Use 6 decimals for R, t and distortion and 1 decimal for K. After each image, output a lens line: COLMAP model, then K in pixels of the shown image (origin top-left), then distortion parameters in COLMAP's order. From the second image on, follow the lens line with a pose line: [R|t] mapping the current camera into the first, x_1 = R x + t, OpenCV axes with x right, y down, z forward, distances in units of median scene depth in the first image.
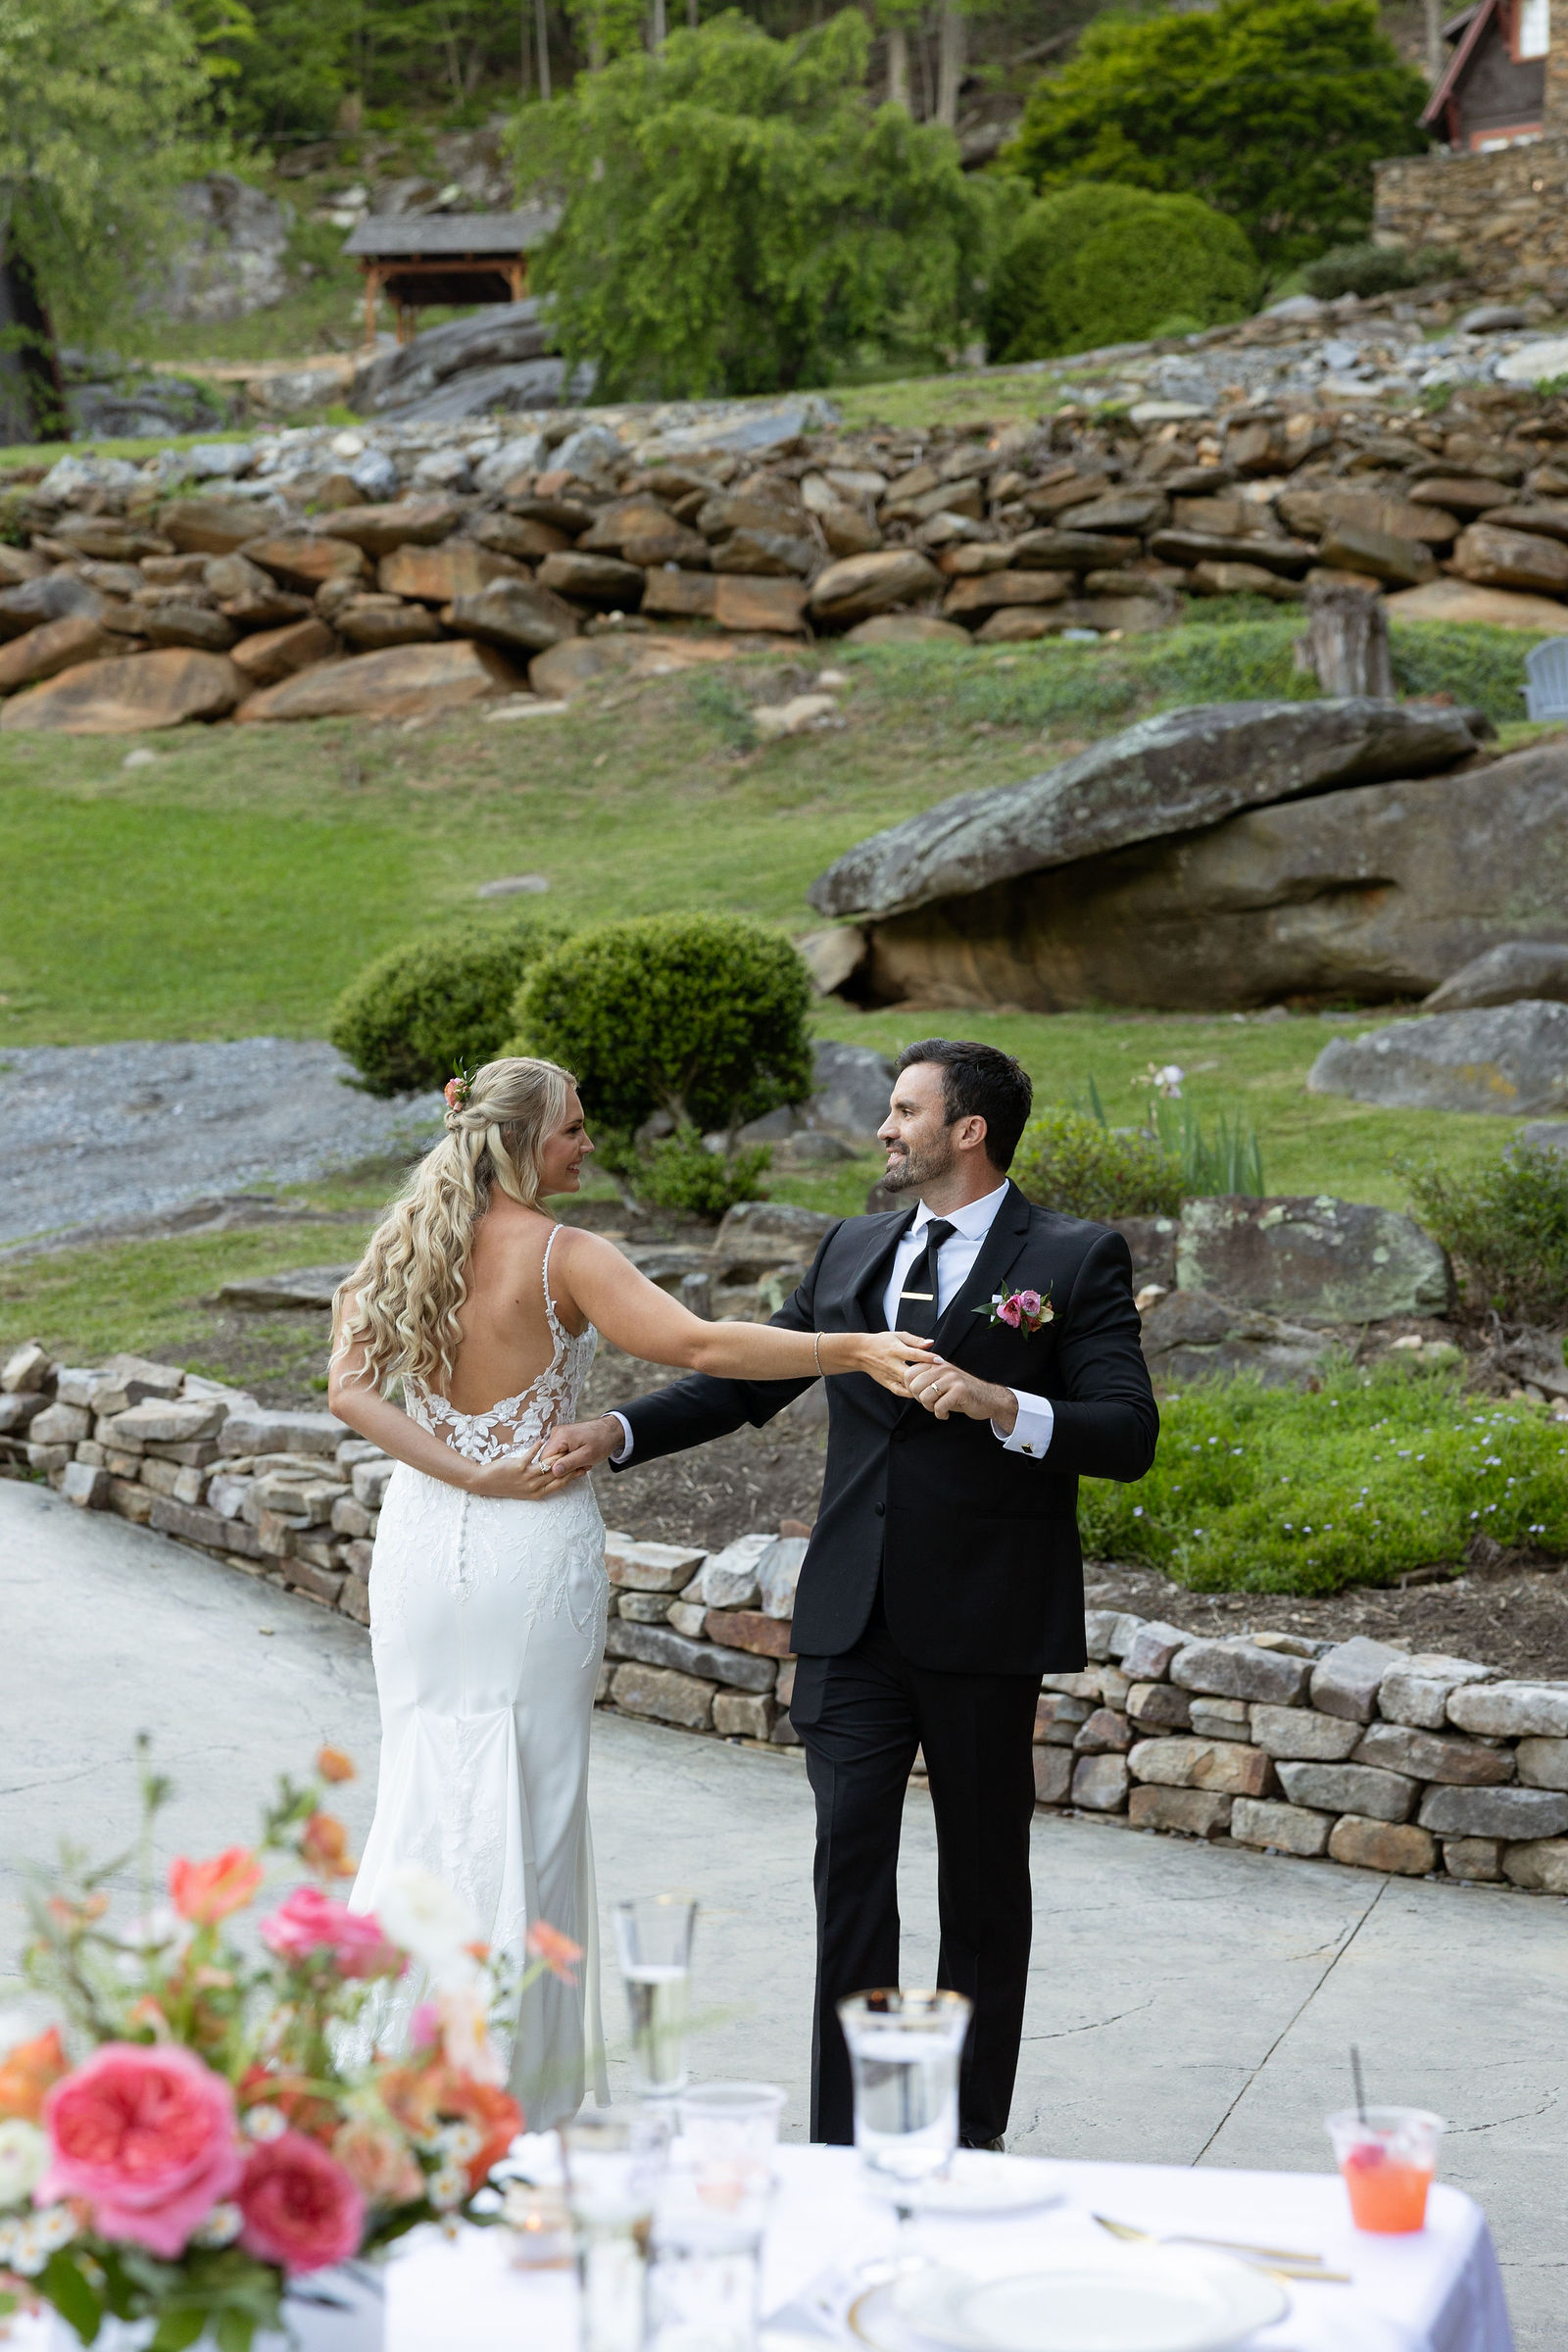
lens RADIAL K [[4110.7, 0, 734.6], [0, 4110.7, 1176.6], [0, 0, 1]] dist [0.008478, 0.074140]
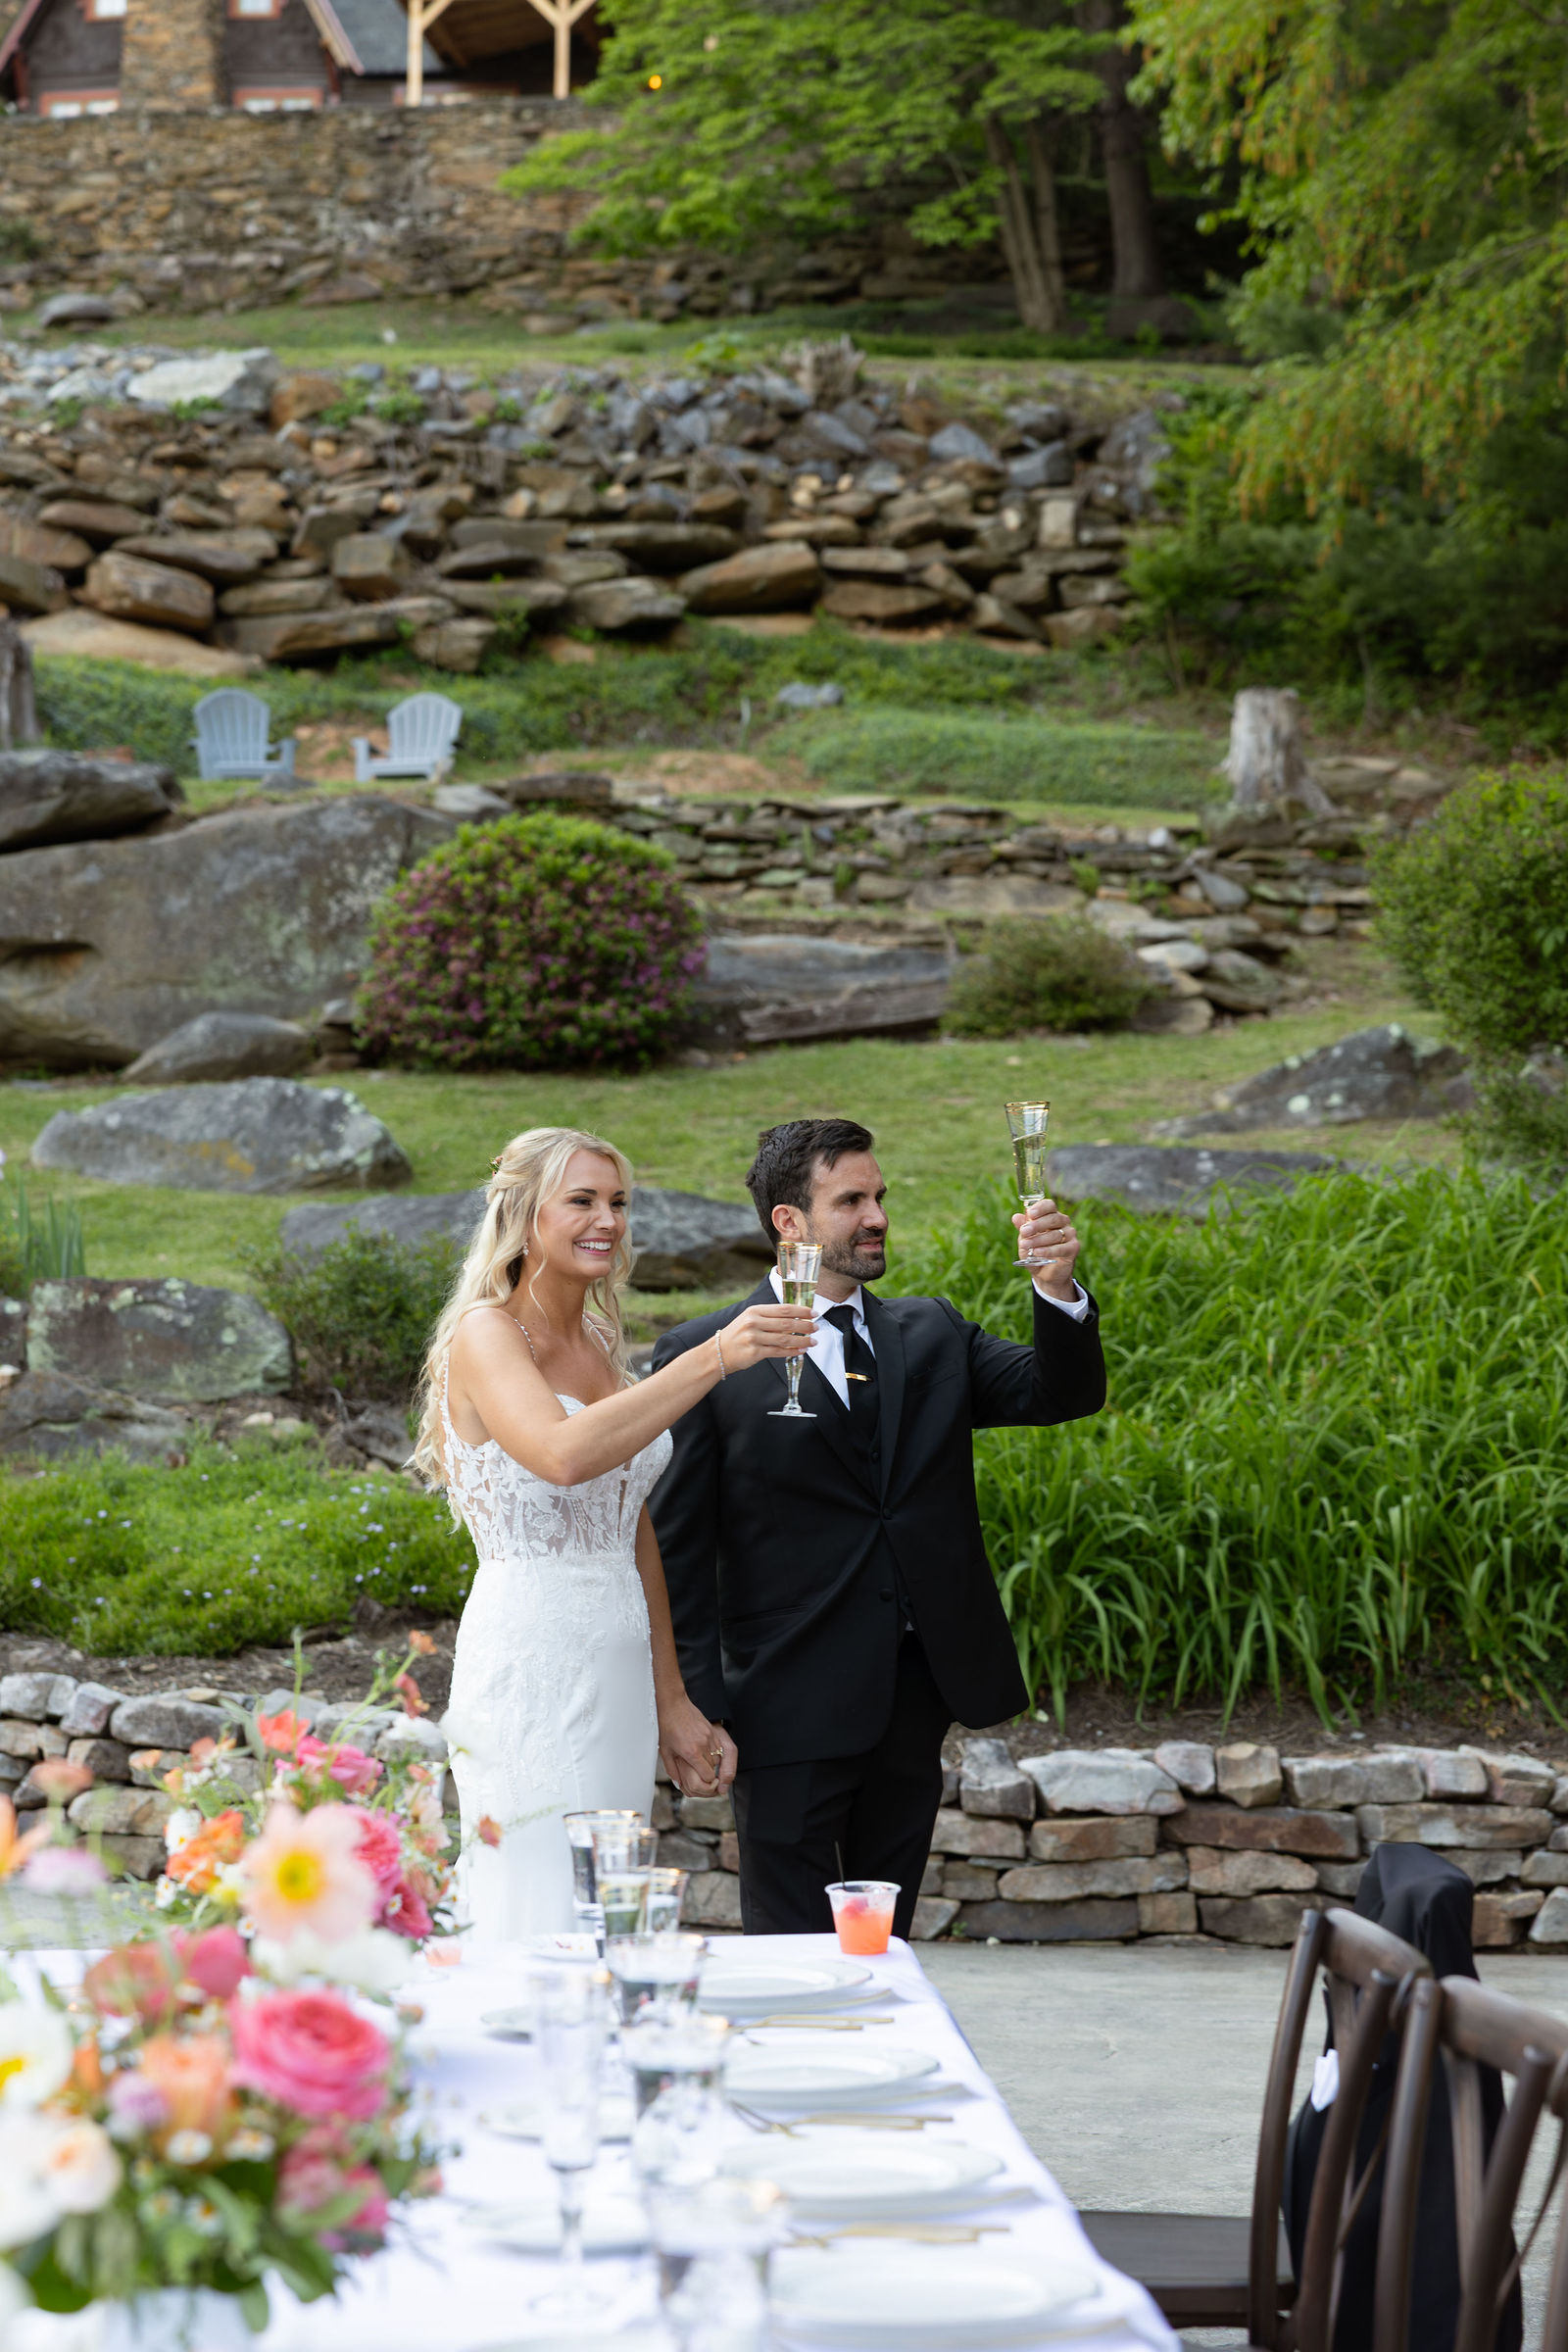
lens RADIAL K [[4641.9, 0, 958.5], [0, 4641.9, 1176.7], [0, 0, 1]] dist [-0.002057, 0.242262]
pose [[0.926930, 0.012224, 0.375036, -0.111561], [-0.006760, 0.999851, -0.015881, -0.003752], [-0.375174, 0.012185, 0.926874, -0.156594]]
